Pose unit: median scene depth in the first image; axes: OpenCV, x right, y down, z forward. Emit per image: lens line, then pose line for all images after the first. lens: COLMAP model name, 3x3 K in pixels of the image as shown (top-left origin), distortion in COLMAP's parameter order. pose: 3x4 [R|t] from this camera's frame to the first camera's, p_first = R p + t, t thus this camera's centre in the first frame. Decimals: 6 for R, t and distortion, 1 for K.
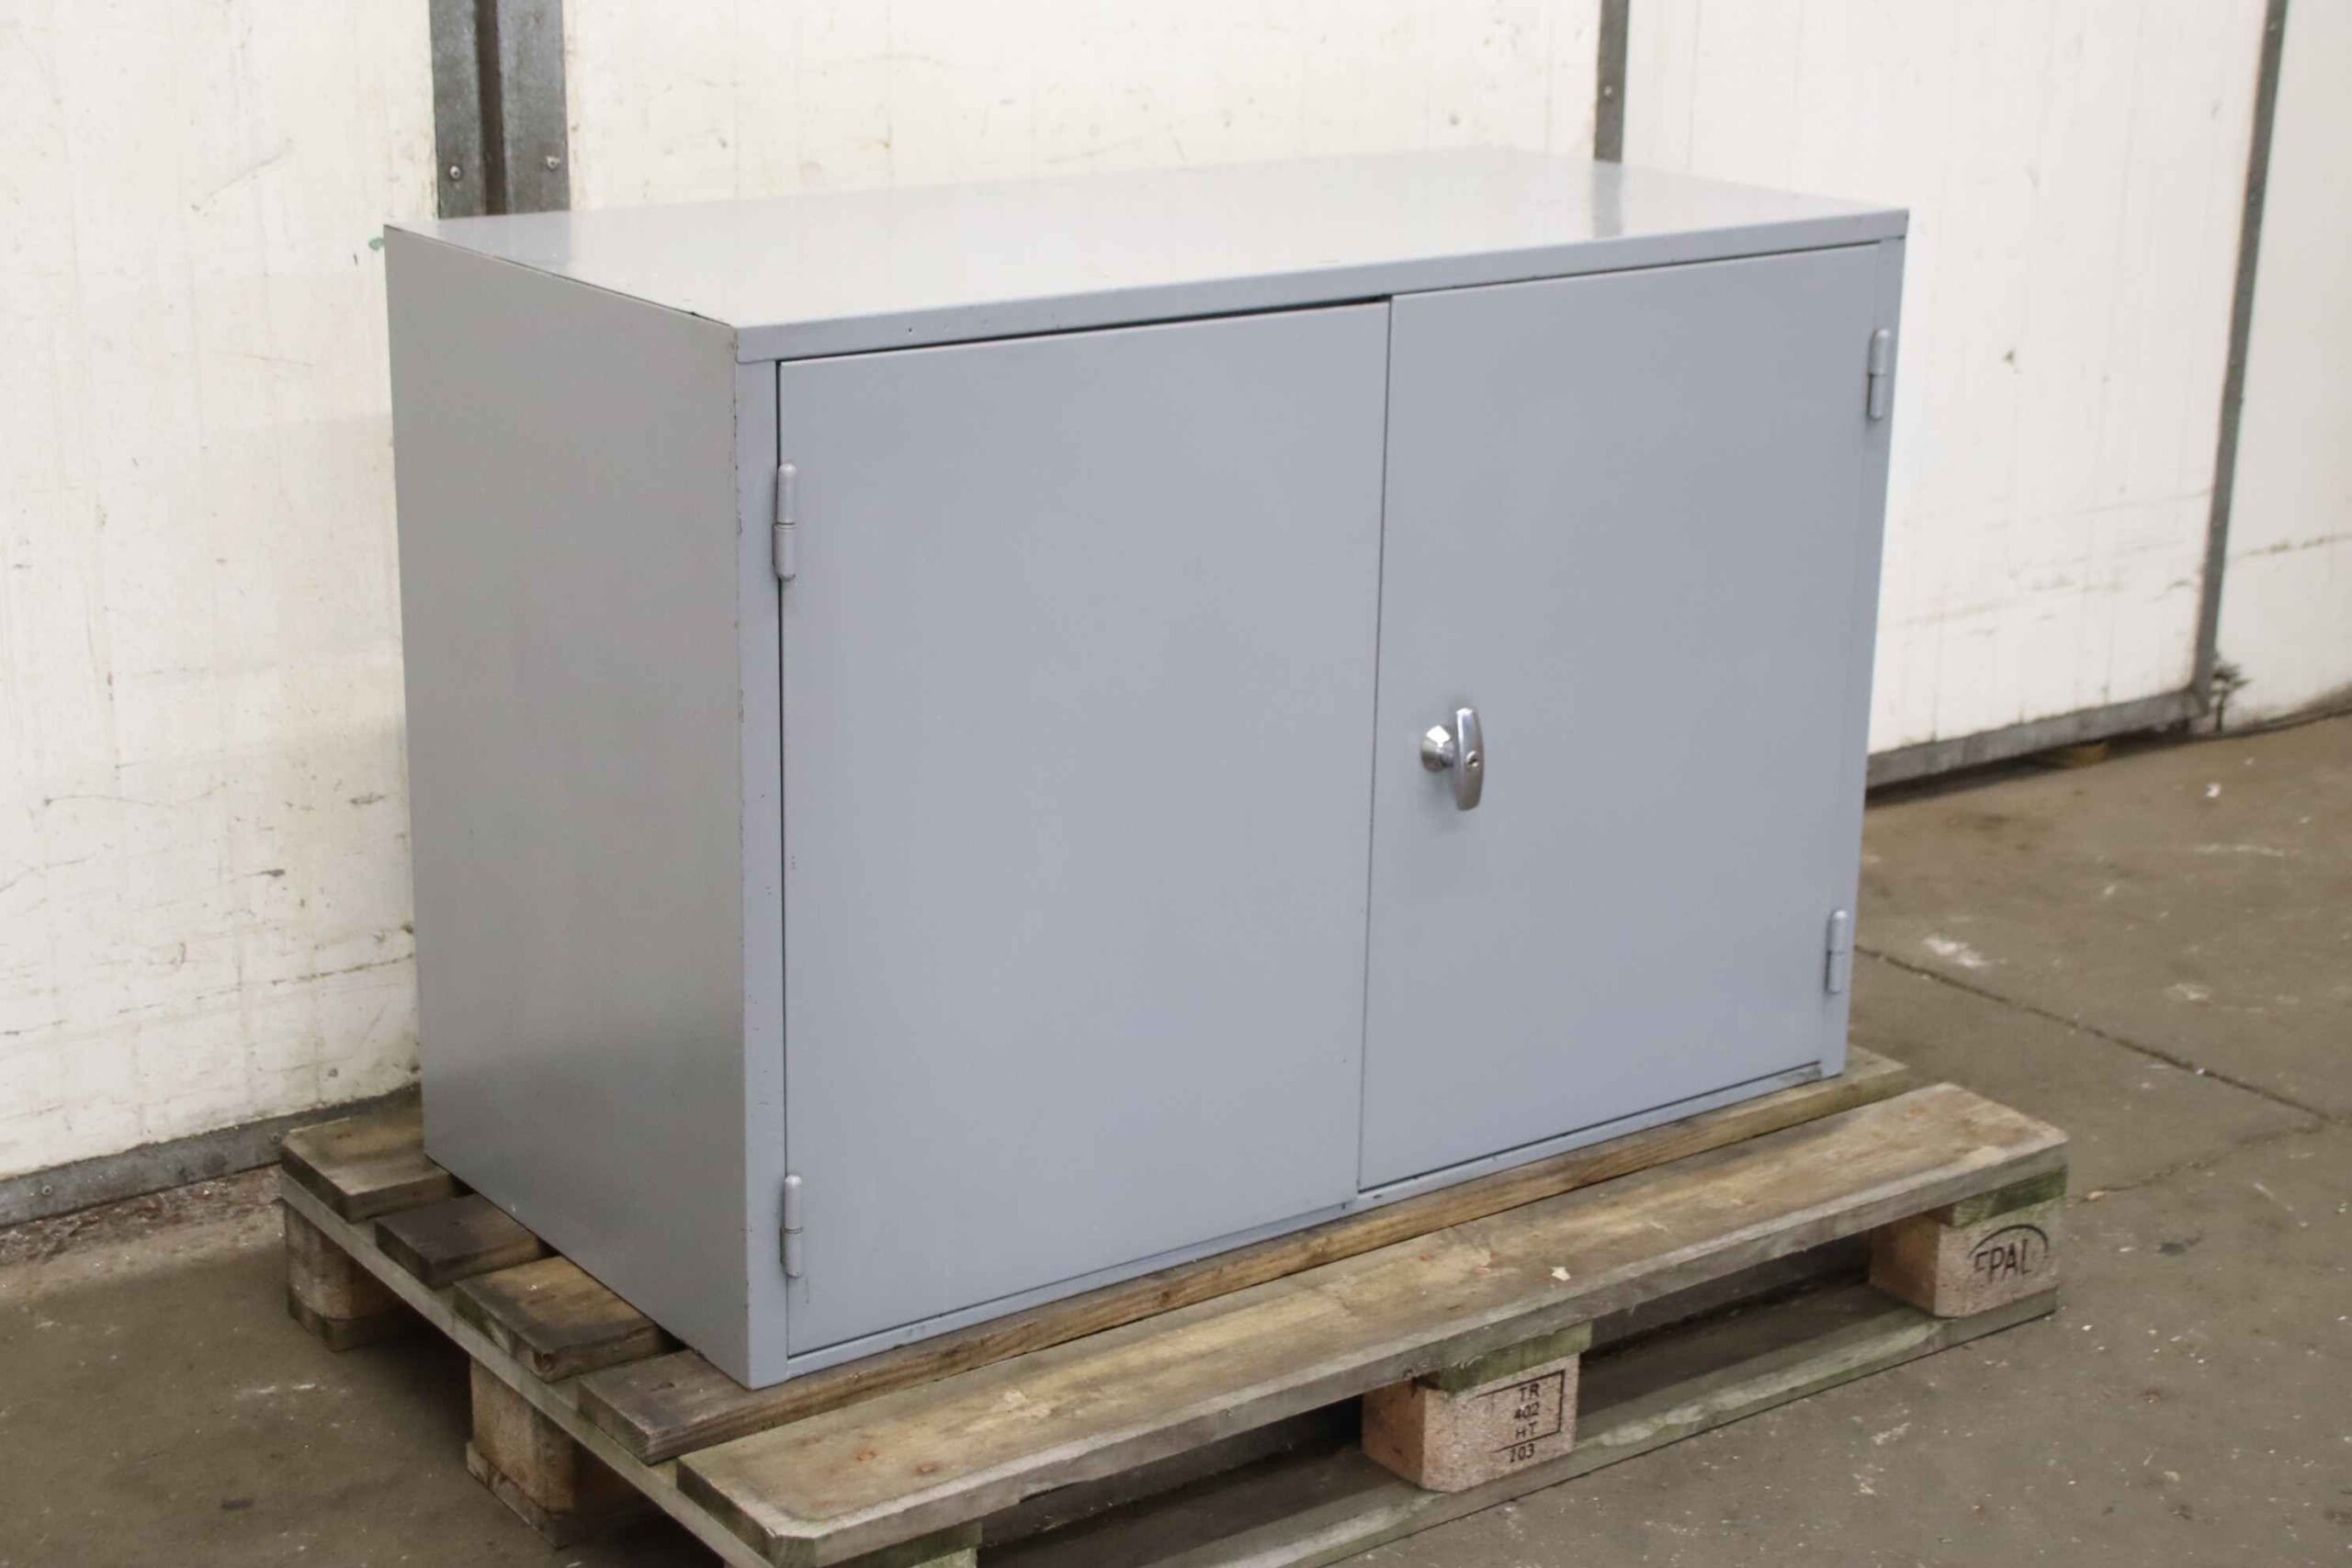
lens RADIAL K [[3621.5, 0, 1166.9], [0, 3621.5, 780.5], [0, 0, 1]] dist [0.084748, 0.000000]
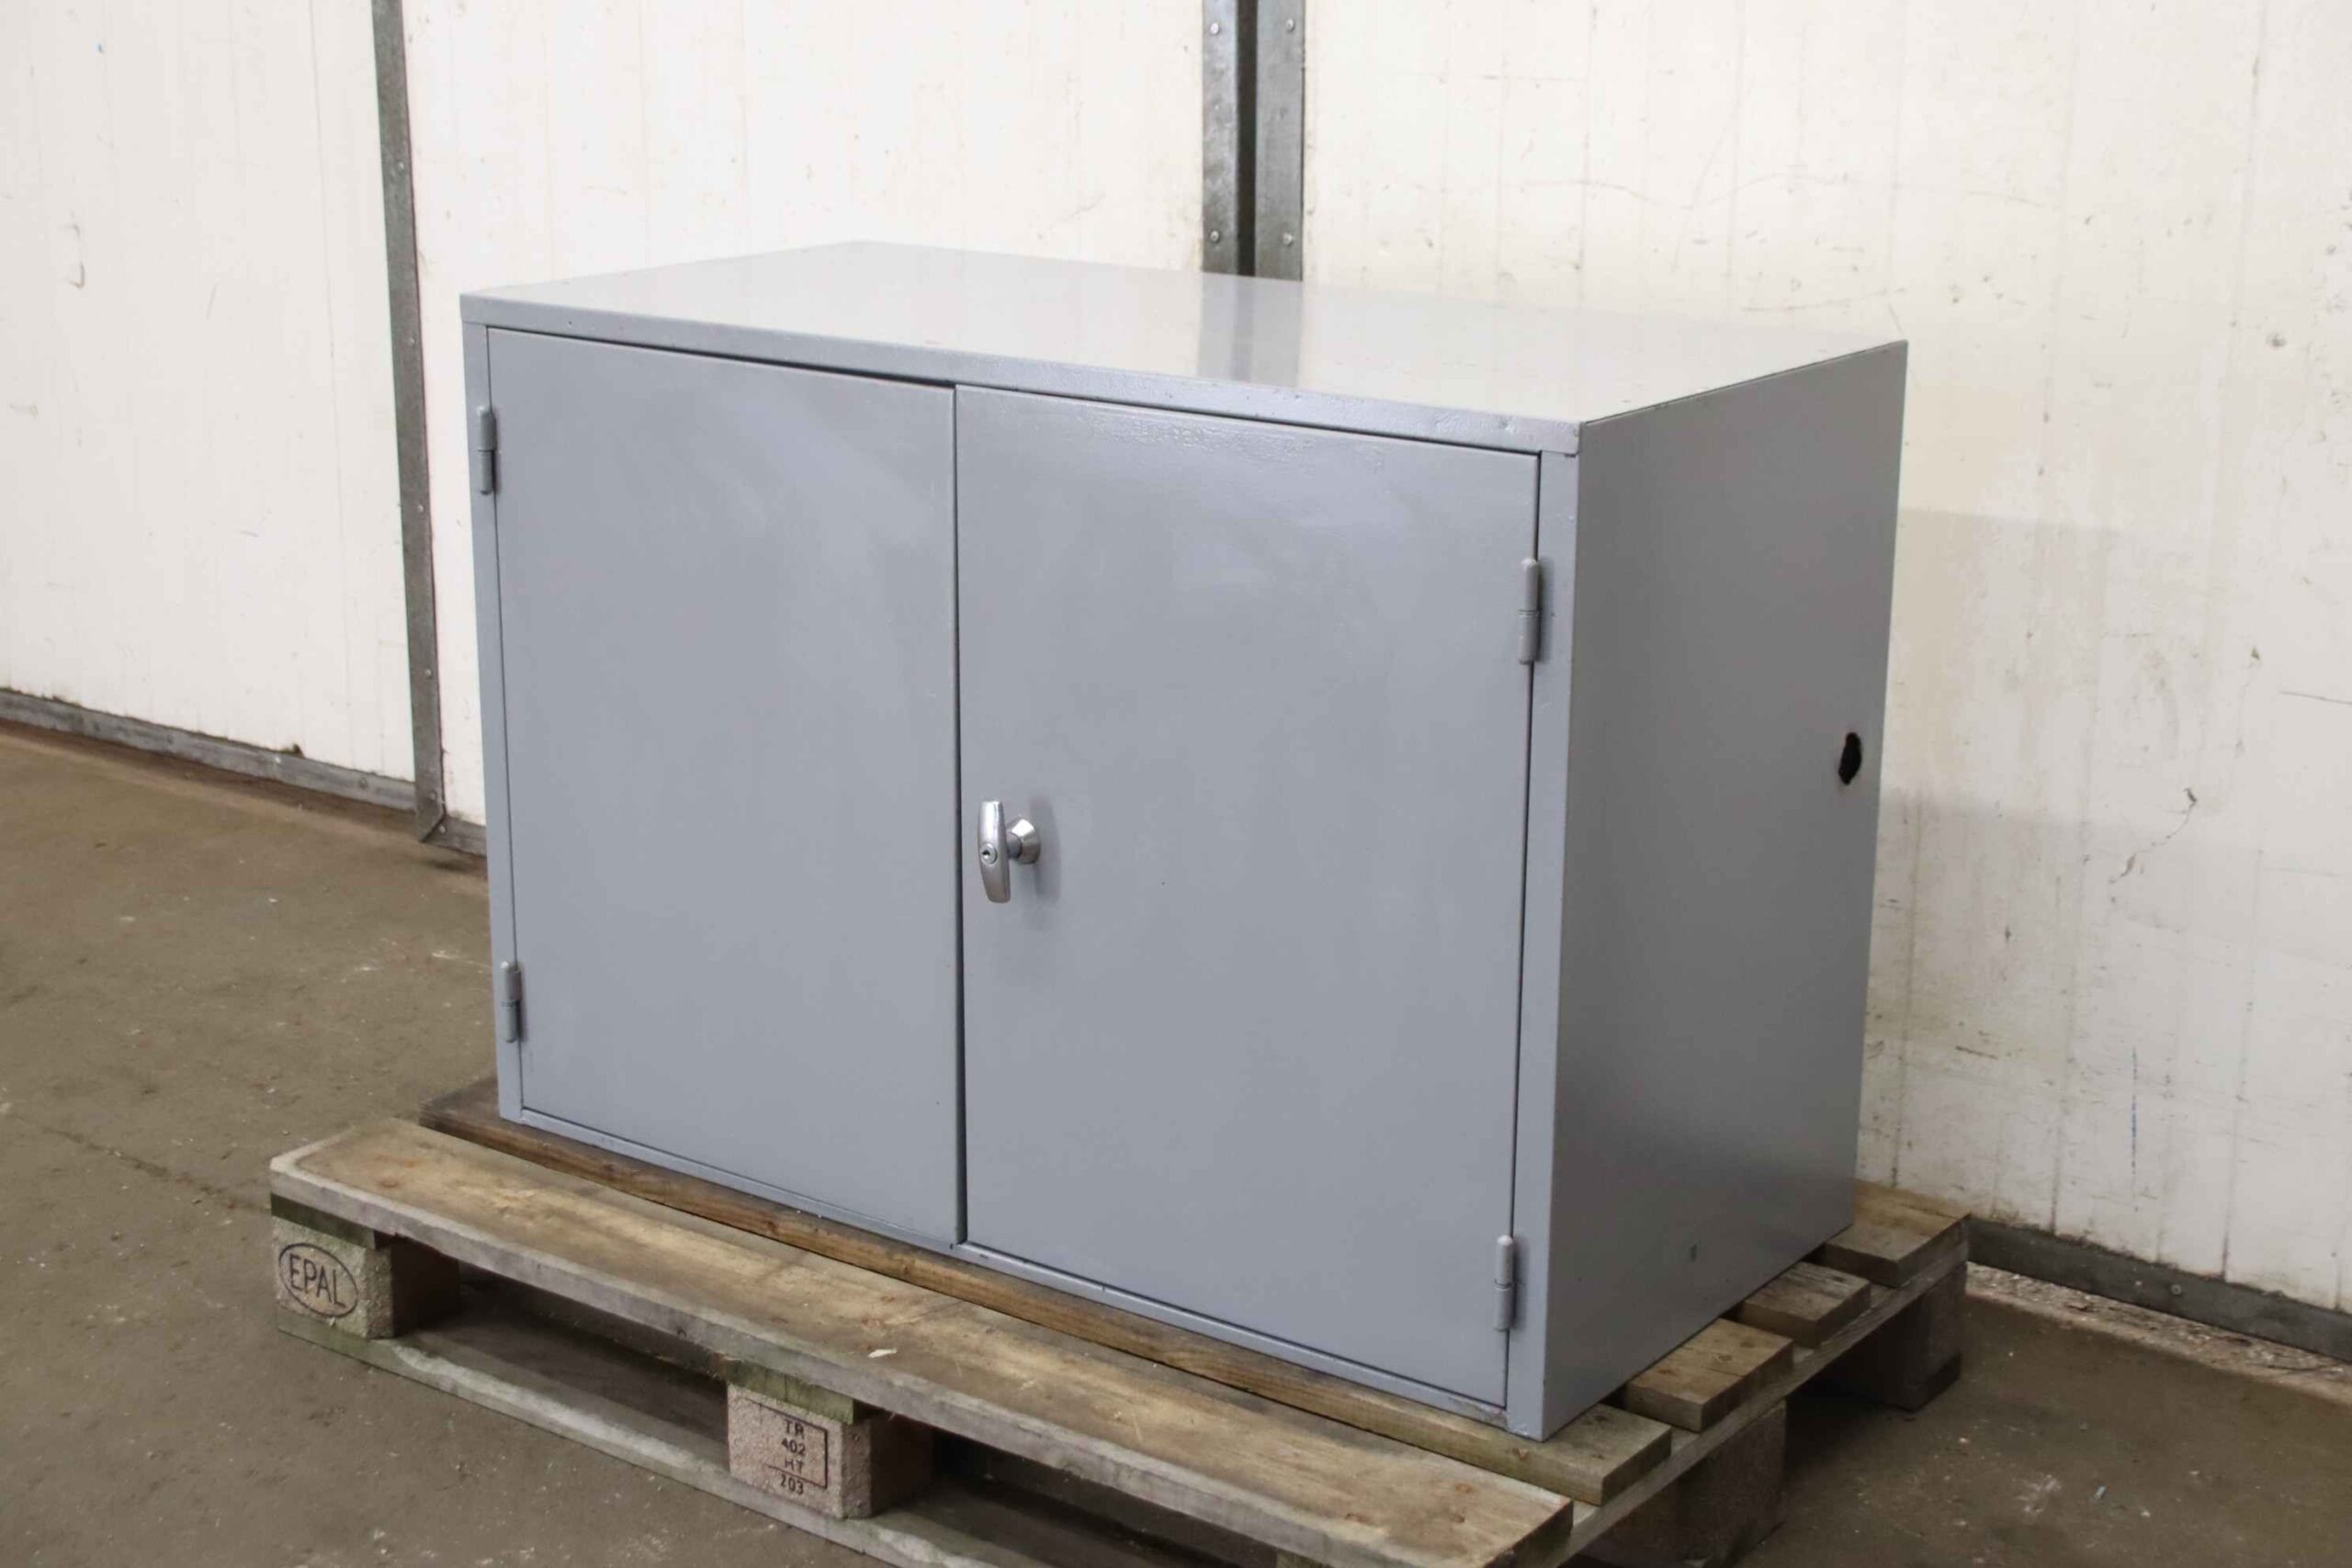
lens RADIAL K [[3431.4, 0, 1162.2], [0, 3431.4, 775.3], [0, 0, 1]] dist [0.070474, 0.000000]
pose [[0.297407, 0.236509, -0.924993, 0.876339], [-0.274332, 0.949146, 0.154480, -0.167479], [0.914489, 0.207812, 0.347165, 0.625939]]
